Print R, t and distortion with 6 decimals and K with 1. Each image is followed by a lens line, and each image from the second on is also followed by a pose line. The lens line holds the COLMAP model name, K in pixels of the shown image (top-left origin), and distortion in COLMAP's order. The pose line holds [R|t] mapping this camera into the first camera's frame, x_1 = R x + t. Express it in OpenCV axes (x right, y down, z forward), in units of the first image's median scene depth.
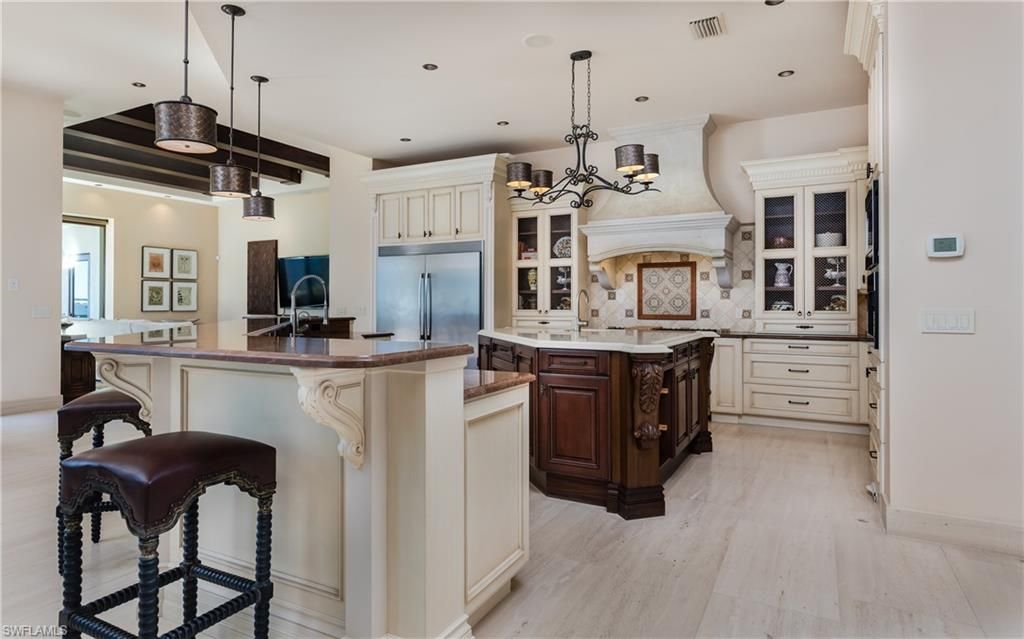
lens RADIAL K [[571.0, 0, 509.8], [0, 571.0, 289.2], [0, 0, 1]] dist [0.002522, 0.000029]
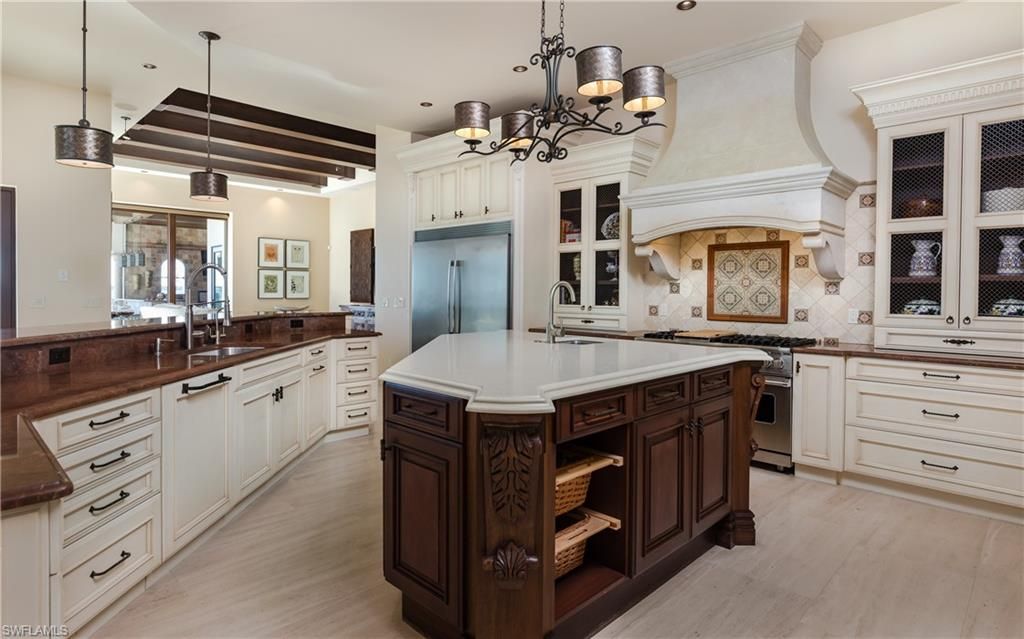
lens RADIAL K [[553.5, 0, 512.1], [0, 553.5, 291.1], [0, 0, 1]] dist [-0.003022, -0.000546]
pose [[0.962192, 0.006879, -0.272284, 0.179085], [0.000352, 0.999649, 0.026497, -0.004444], [0.272371, -0.025591, 0.961852, 0.245612]]
